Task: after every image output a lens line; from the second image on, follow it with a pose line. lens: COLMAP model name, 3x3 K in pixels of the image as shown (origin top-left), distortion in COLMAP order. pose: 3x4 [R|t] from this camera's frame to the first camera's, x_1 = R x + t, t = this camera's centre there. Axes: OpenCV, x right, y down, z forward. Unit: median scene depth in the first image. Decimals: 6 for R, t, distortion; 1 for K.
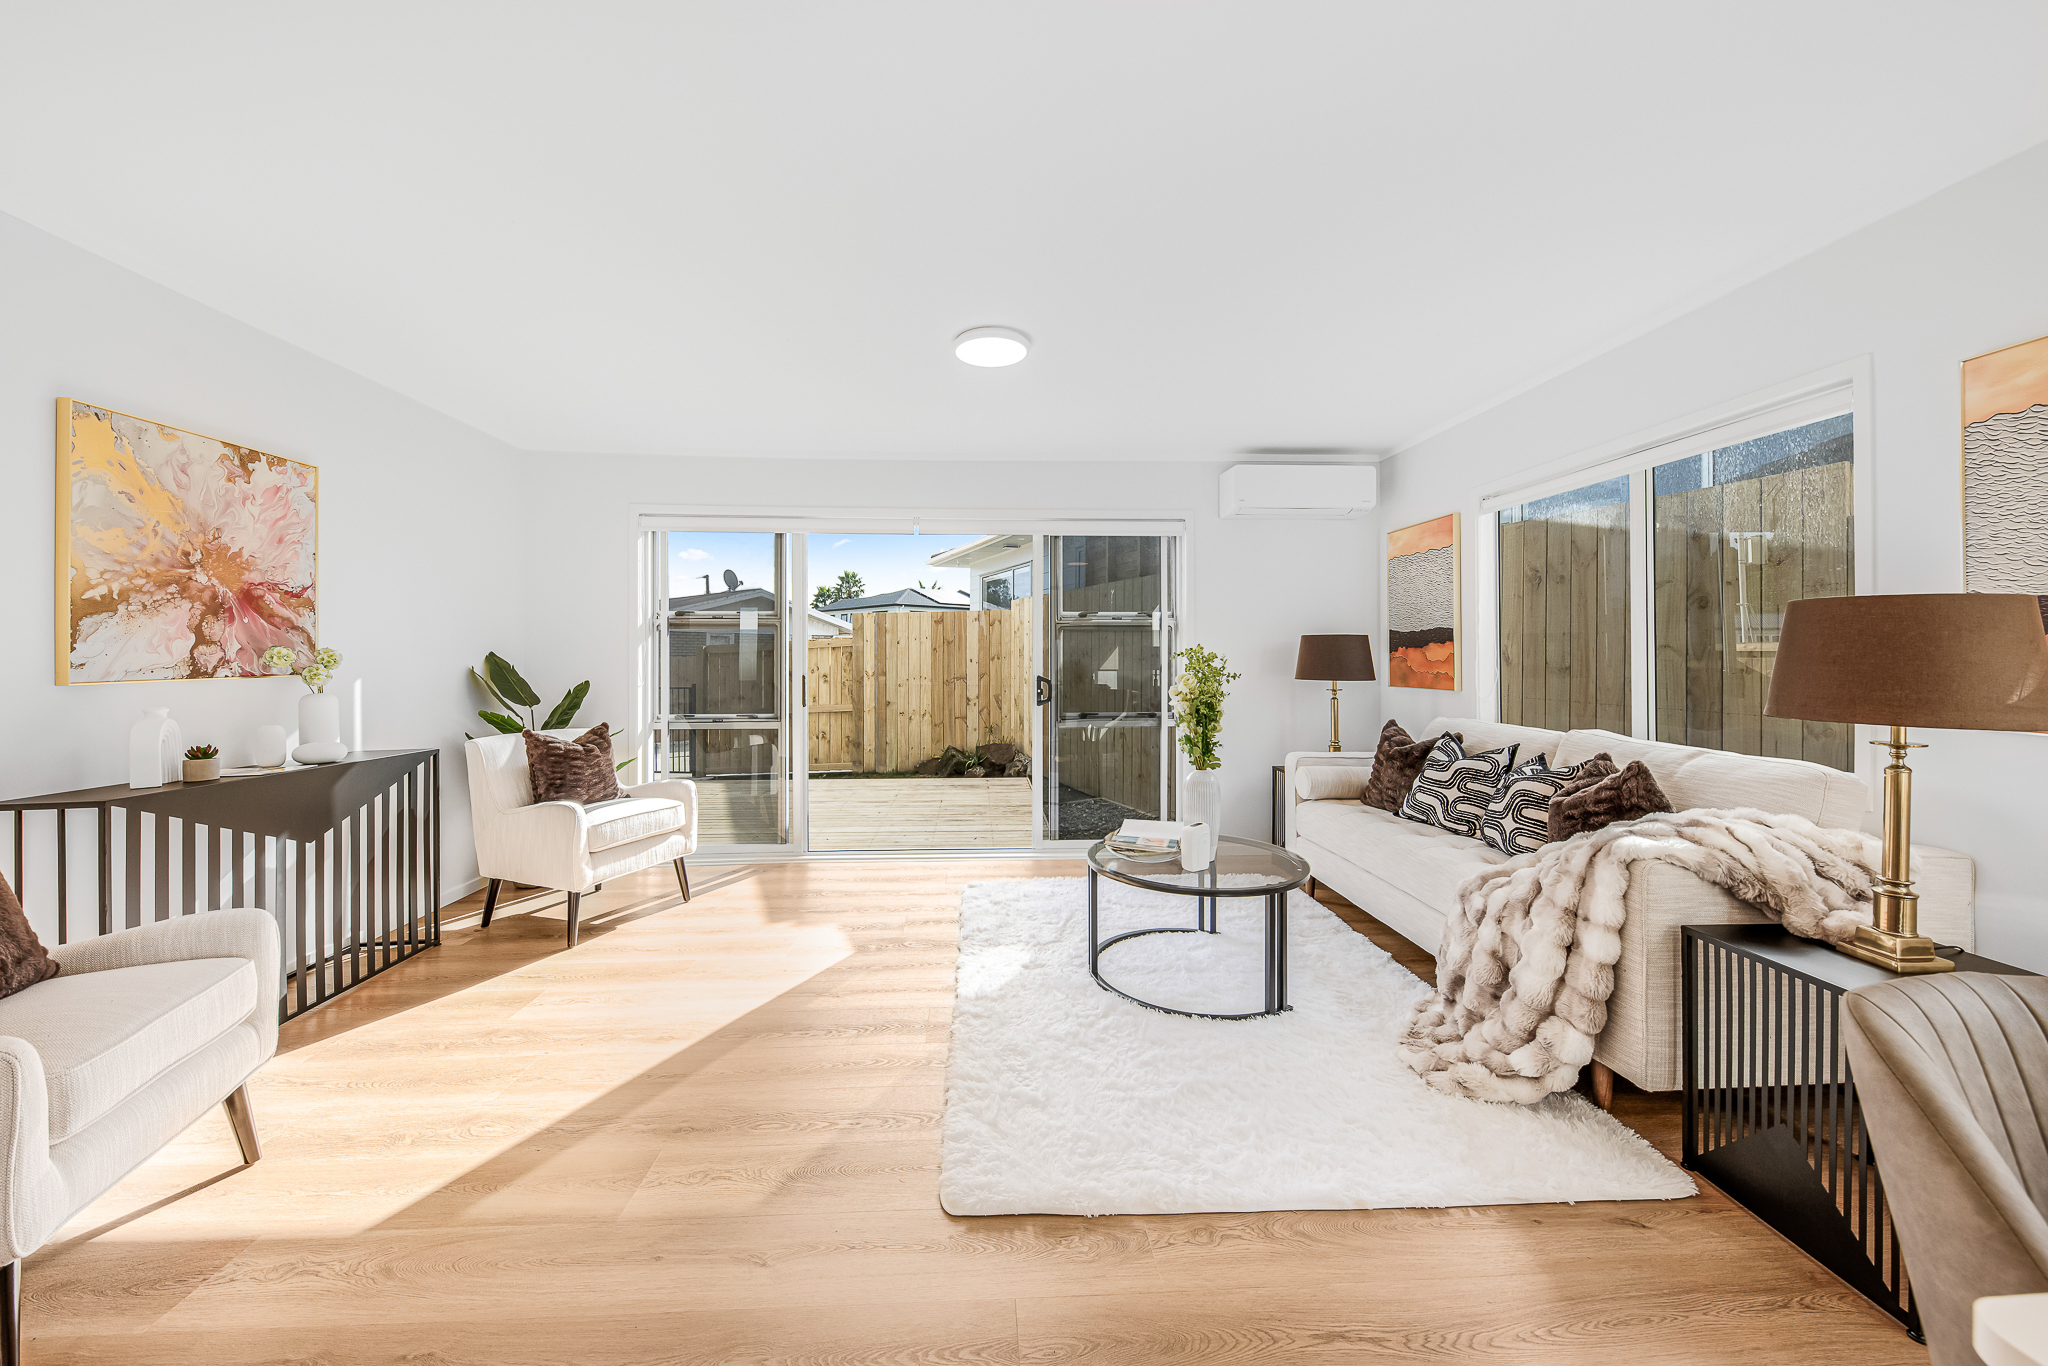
lens RADIAL K [[741.2, 0, 1019.6], [0, 741.2, 654.1], [0, 0, 1]] dist [0.014906, -0.008146]
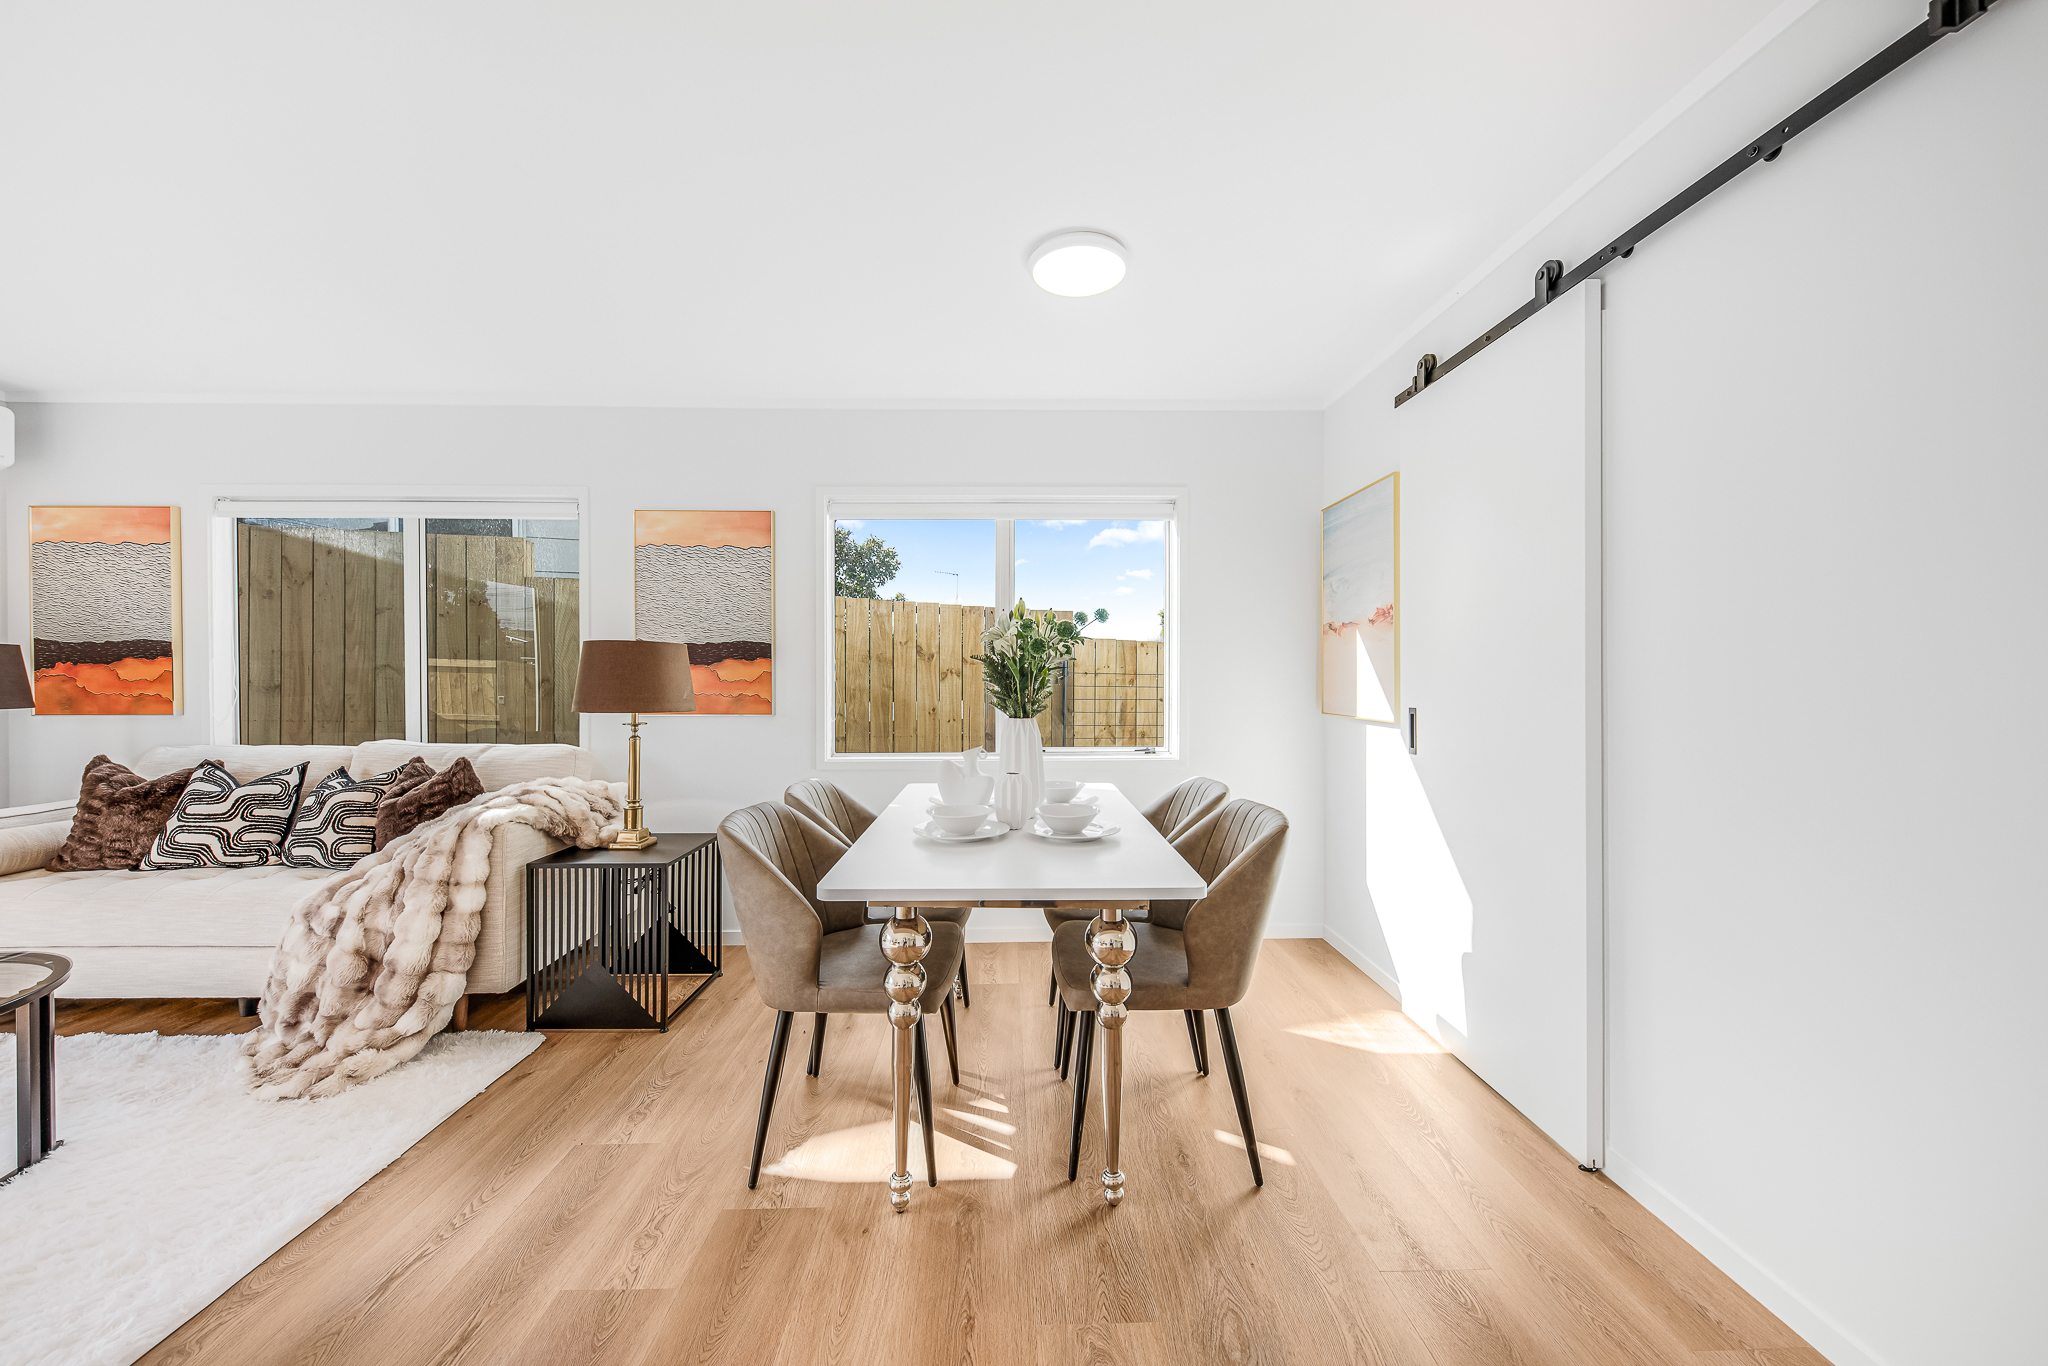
lens RADIAL K [[720.4, 0, 1024.0], [0, 720.4, 683.0], [0, 0, 1]] dist [0.008525, -0.005451]
pose [[0.025234, -0.008962, 0.999641, -0.367441], [-0.004363, 0.999949, 0.009075, 0.001514], [-0.999672, -0.004590, 0.025193, 0.014479]]
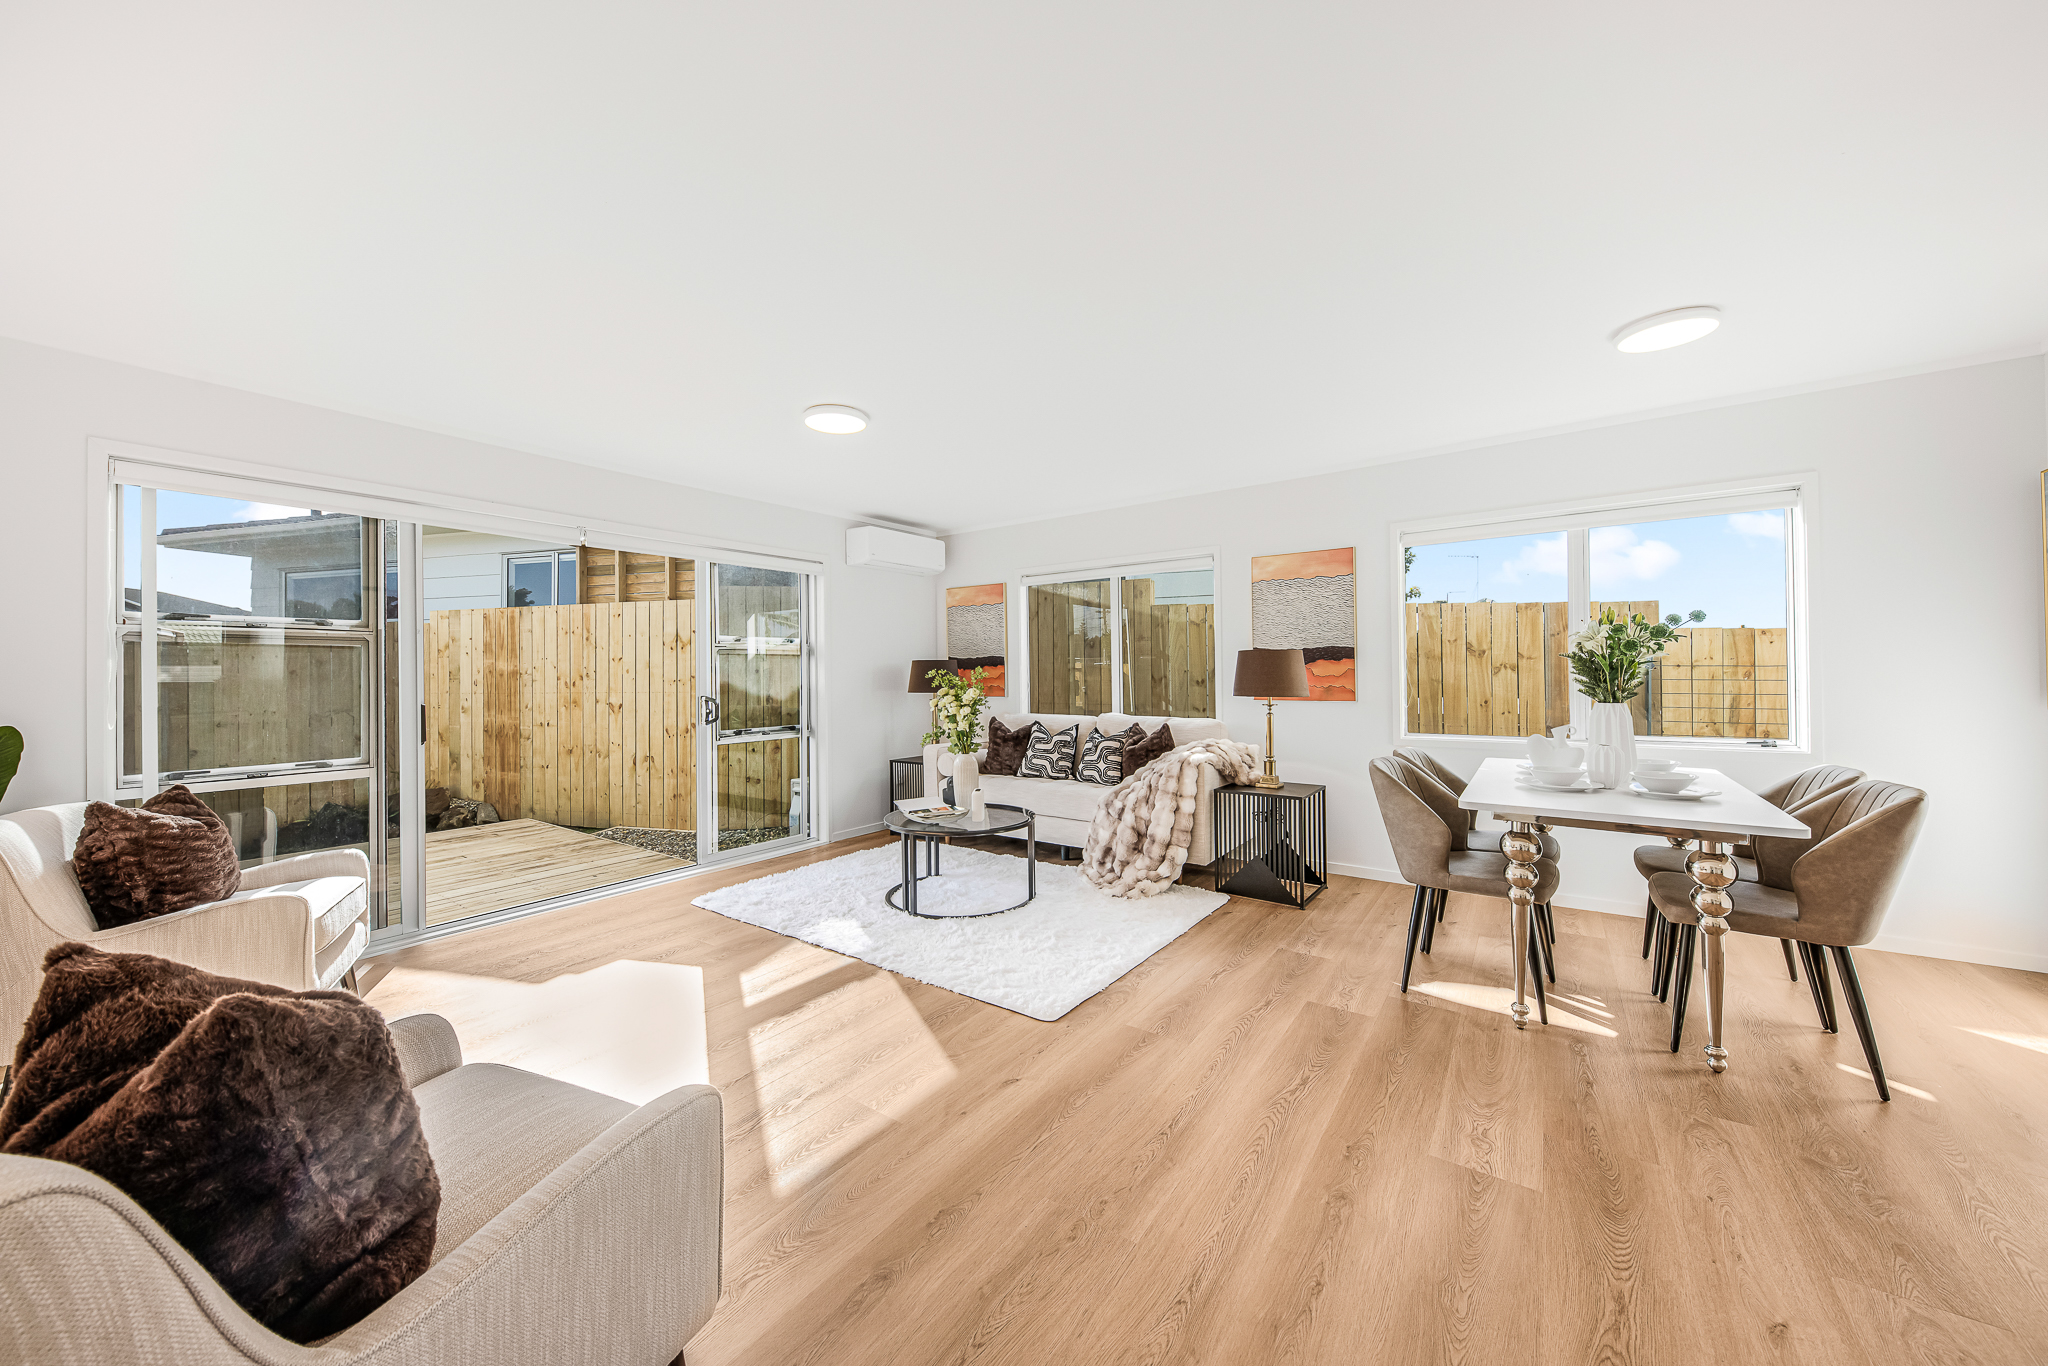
lens RADIAL K [[716.9, 0, 1022.2], [0, 716.9, 670.3], [0, 0, 1]] dist [0.013130, -0.007125]
pose [[0.625553, -0.000447, 0.780182, -0.965485], [0.007095, 0.999962, -0.005116, 0.001927], [-0.780150, 0.008735, 0.625532, 0.056429]]
